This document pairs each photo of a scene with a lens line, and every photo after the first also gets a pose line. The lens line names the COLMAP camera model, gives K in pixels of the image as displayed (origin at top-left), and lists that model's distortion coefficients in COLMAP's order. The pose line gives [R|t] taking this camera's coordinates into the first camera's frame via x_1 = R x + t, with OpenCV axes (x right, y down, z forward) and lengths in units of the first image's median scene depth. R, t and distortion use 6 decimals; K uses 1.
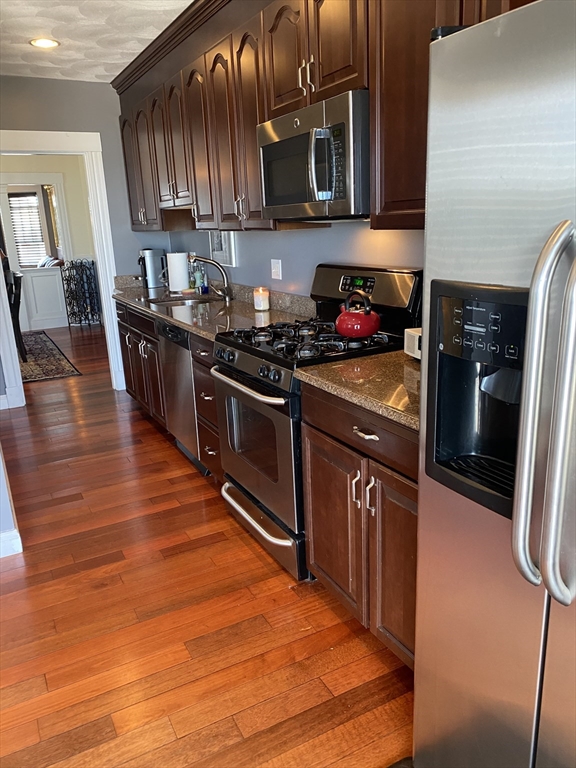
lens RADIAL K [[589.8, 0, 287.8], [0, 589.8, 385.2], [0, 0, 1]] dist [-0.001208, -0.037282]
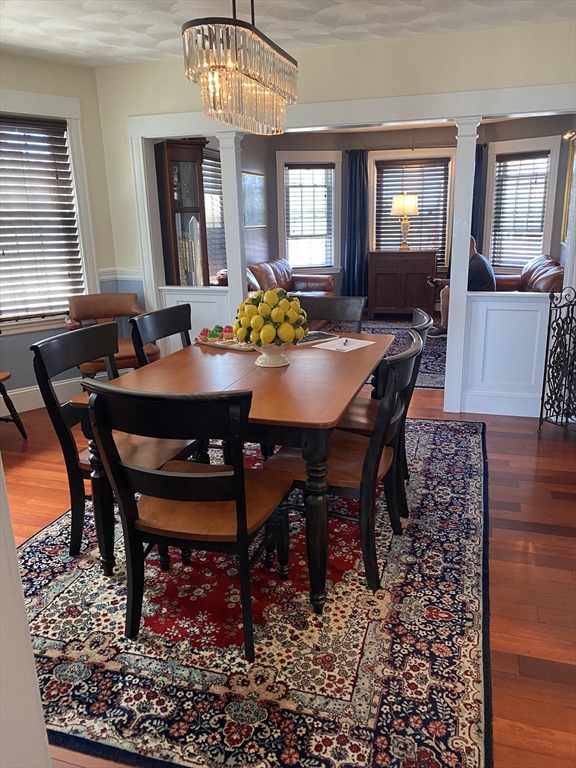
lens RADIAL K [[589.8, 0, 288.8], [0, 589.8, 384.8], [0, 0, 1]] dist [-0.001208, -0.037282]
pose [[0.697610, 0.223203, -0.680824, -0.145682], [-0.203815, 0.972800, 0.110085, -0.102384], [0.686877, 0.061966, 0.724127, 0.383609]]
